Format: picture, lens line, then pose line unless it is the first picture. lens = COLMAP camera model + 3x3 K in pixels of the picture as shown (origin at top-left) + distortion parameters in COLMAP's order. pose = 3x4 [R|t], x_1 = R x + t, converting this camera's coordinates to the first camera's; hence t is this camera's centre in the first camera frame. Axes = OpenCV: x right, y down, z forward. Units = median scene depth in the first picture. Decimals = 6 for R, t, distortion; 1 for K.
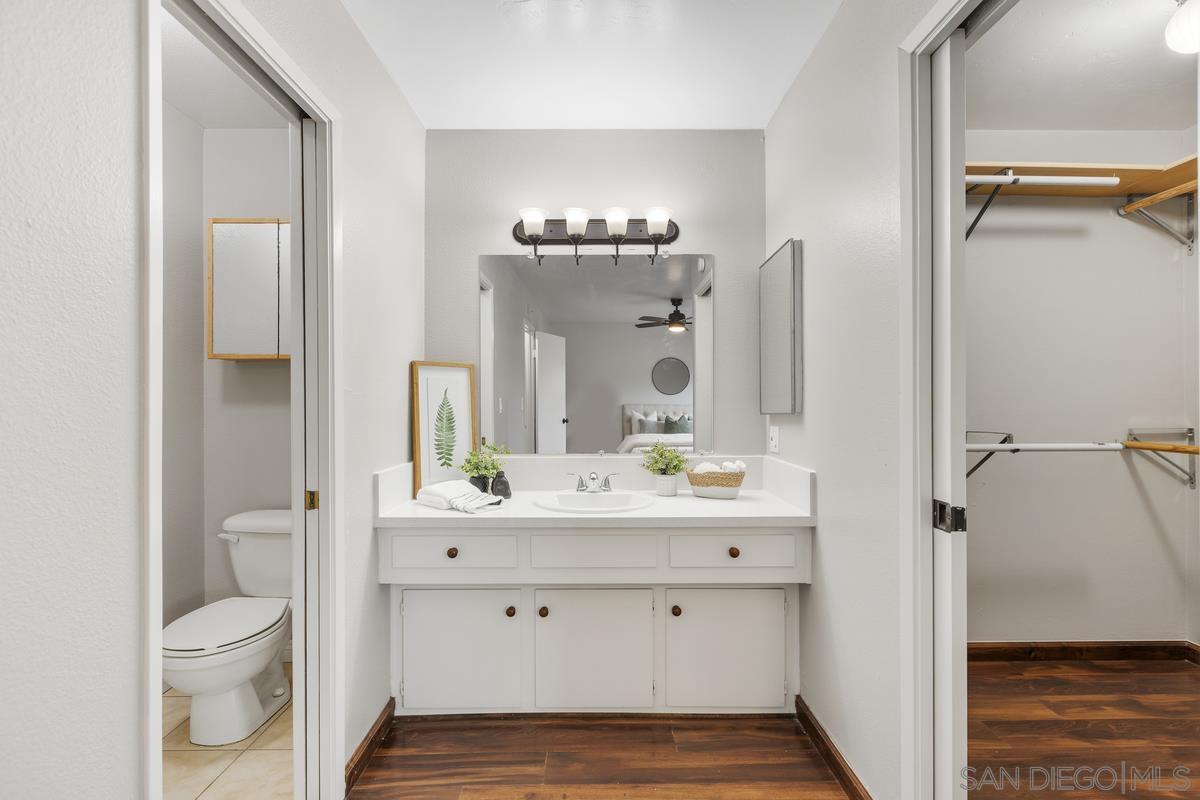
lens RADIAL K [[540.1, 0, 600.7], [0, 540.1, 393.2], [0, 0, 1]] dist [-0.000013, -0.000118]
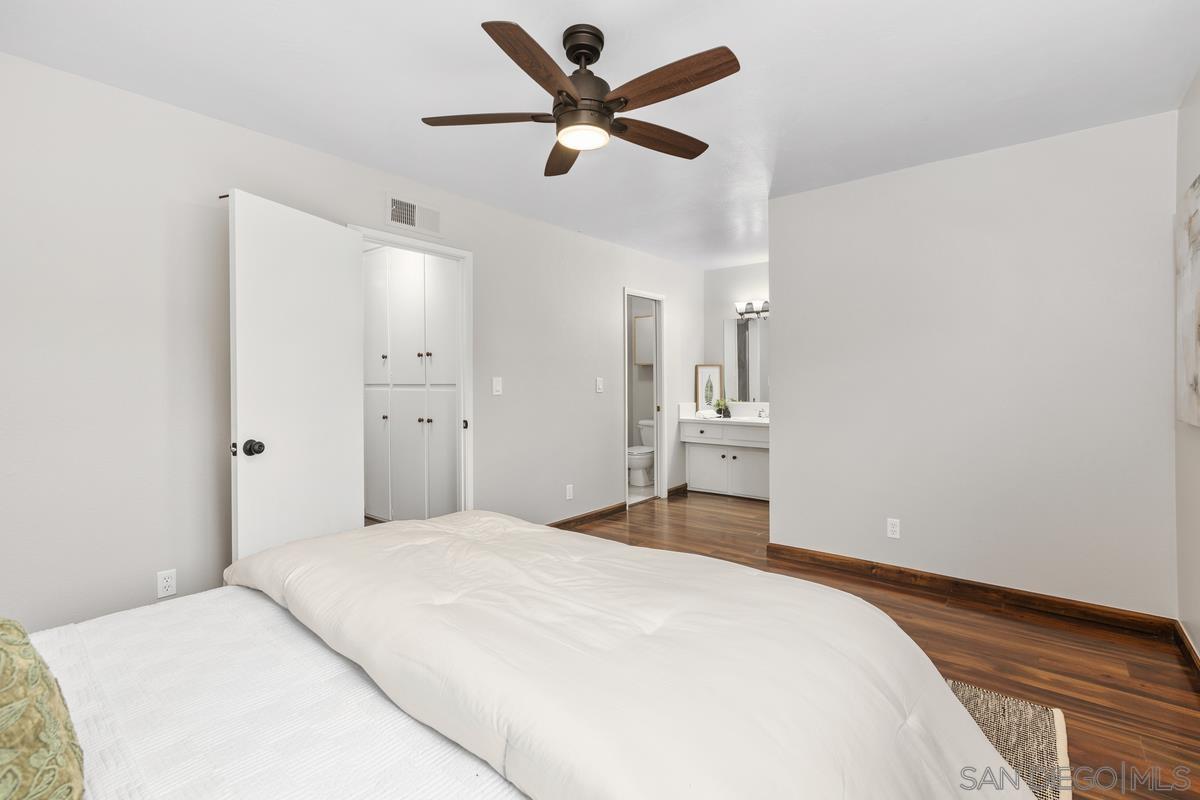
lens RADIAL K [[540.1, 0, 600.7], [0, 540.1, 393.2], [0, 0, 1]] dist [-0.000013, -0.000118]
pose [[0.762406, 0.009686, -0.647027, 1.003666], [0.005925, 0.999742, 0.021948, 0.019968], [0.647072, -0.020567, 0.762151, -1.315757]]
